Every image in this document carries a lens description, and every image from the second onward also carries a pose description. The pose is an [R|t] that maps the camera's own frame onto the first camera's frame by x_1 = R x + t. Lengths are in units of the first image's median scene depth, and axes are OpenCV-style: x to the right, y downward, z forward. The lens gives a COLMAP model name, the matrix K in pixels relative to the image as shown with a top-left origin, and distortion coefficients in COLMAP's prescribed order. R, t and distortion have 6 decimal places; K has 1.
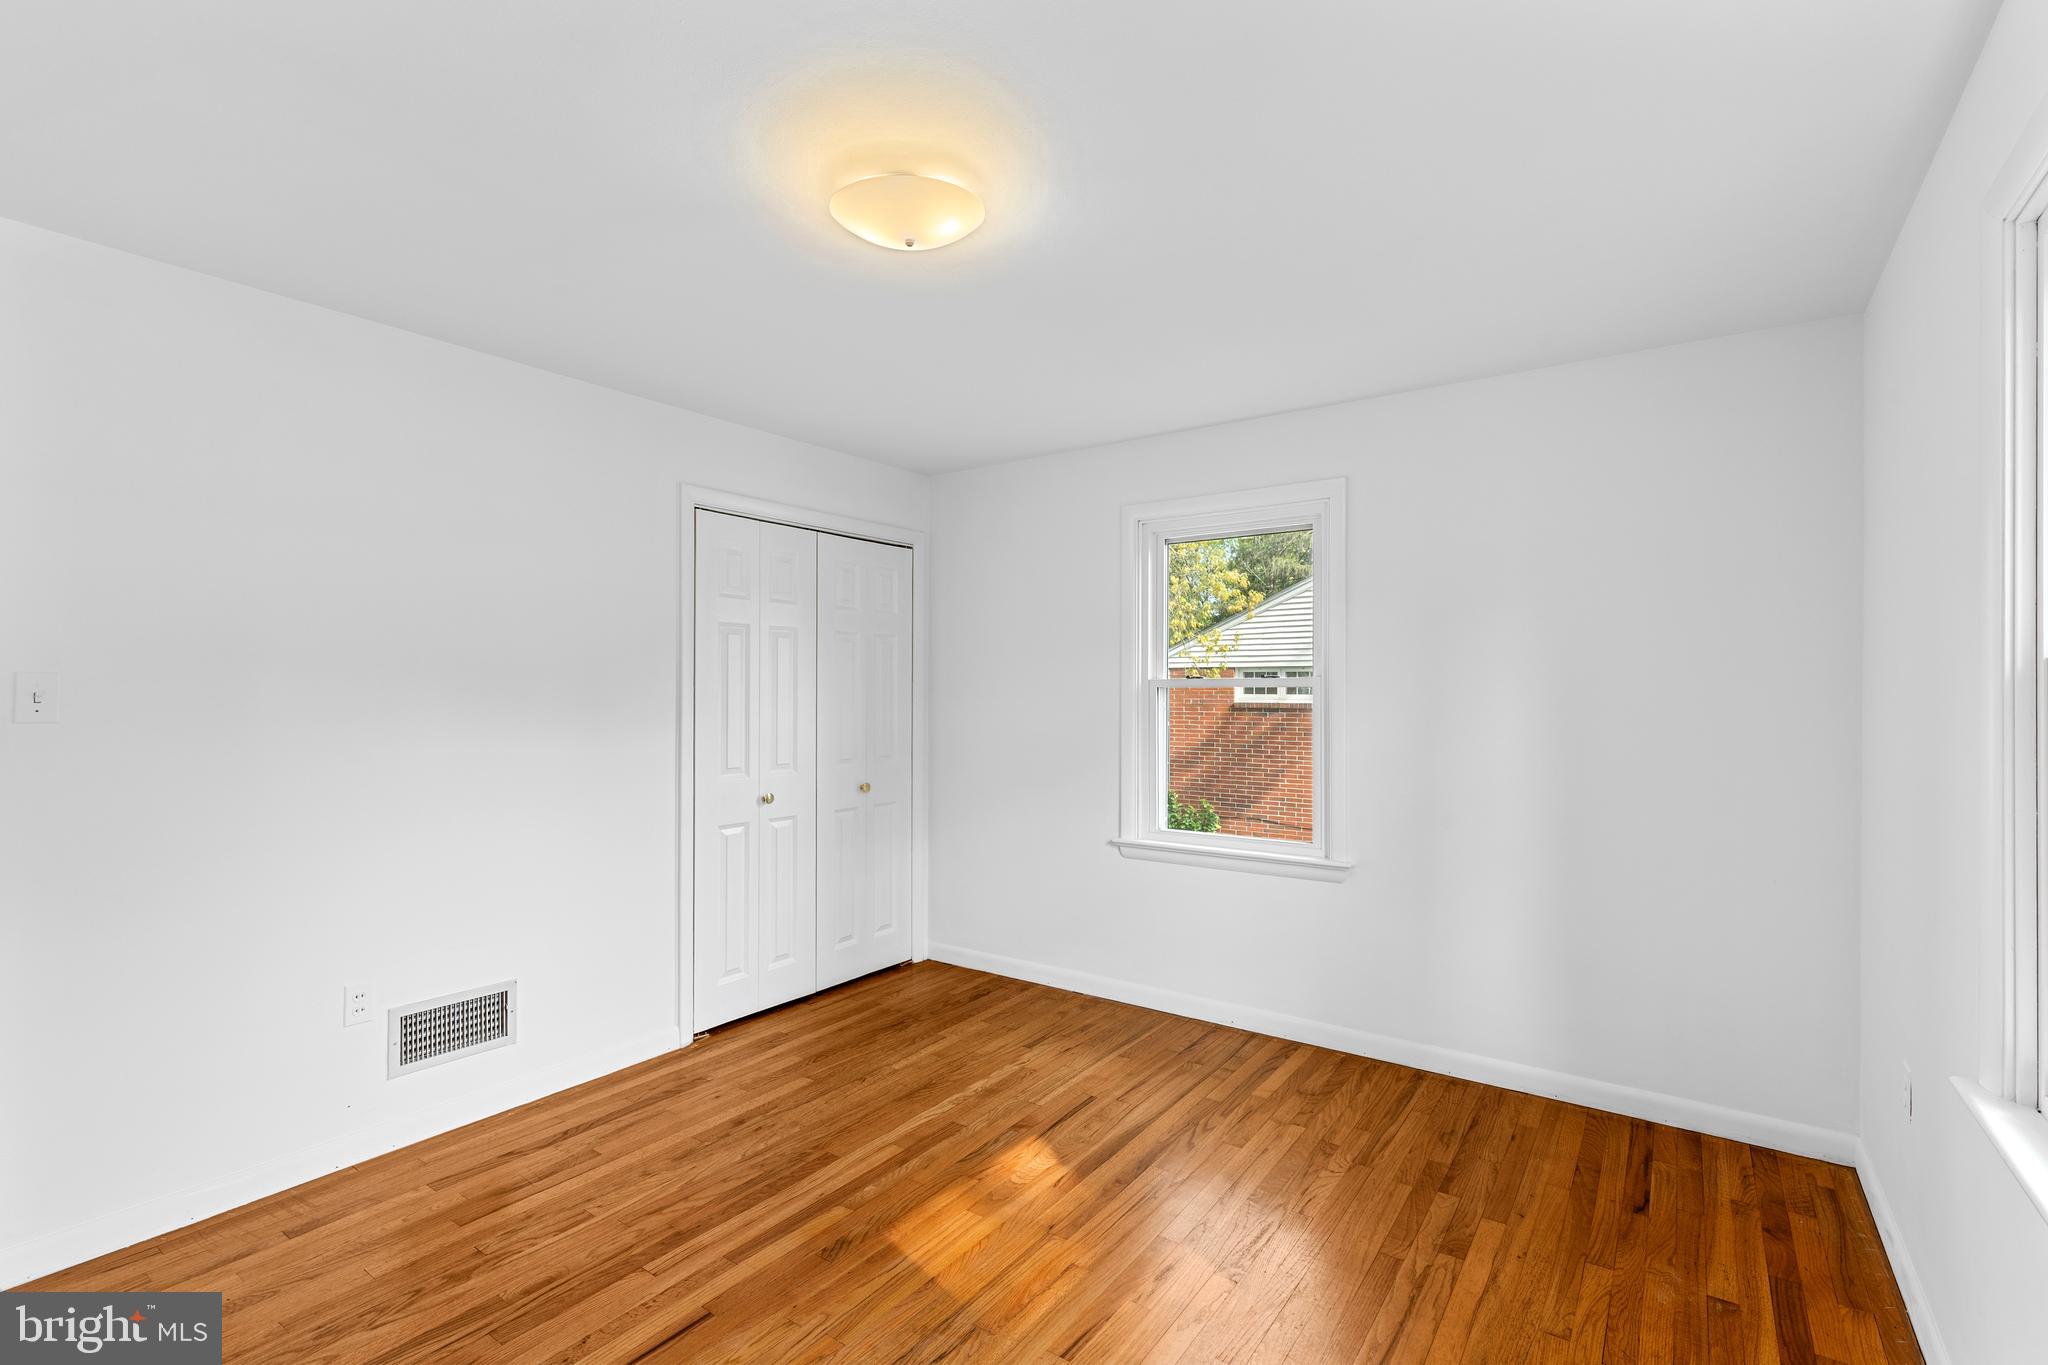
lens RADIAL K [[924.6, 0, 1046.0], [0, 924.6, 687.3], [0, 0, 1]] dist [0.000286, 0.000917]
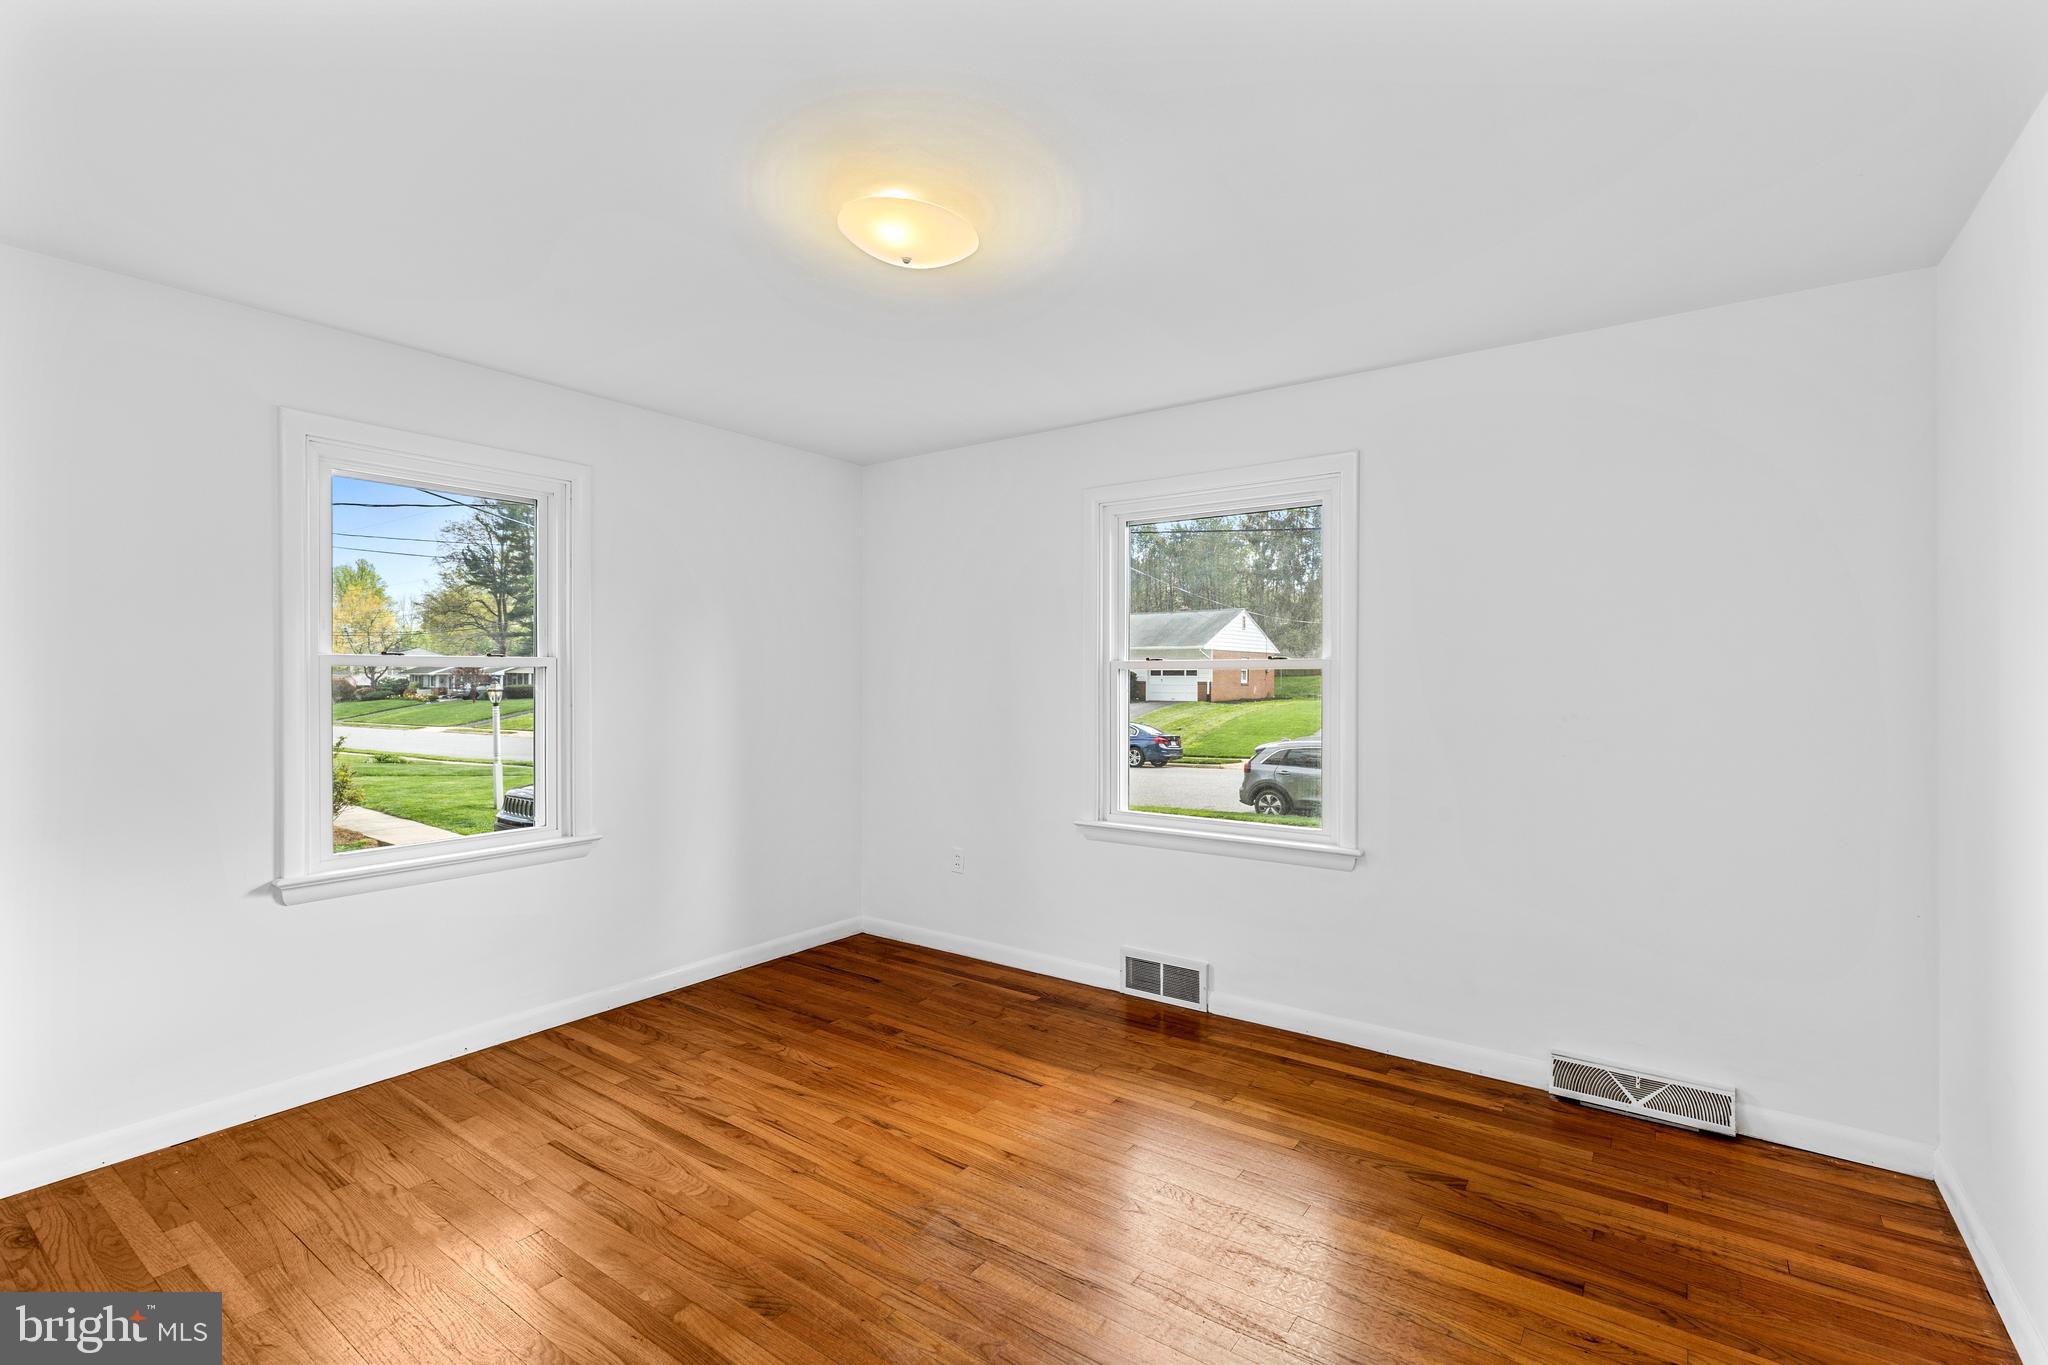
lens RADIAL K [[924.6, 0, 1044.8], [0, 924.6, 675.3], [0, 0, 1]] dist [0.000286, 0.000917]
pose [[0.014313, -0.005411, 0.999883, -0.815919], [0.001040, 0.999985, 0.005397, 0.005532], [-0.999897, 0.000962, 0.014319, 0.541421]]
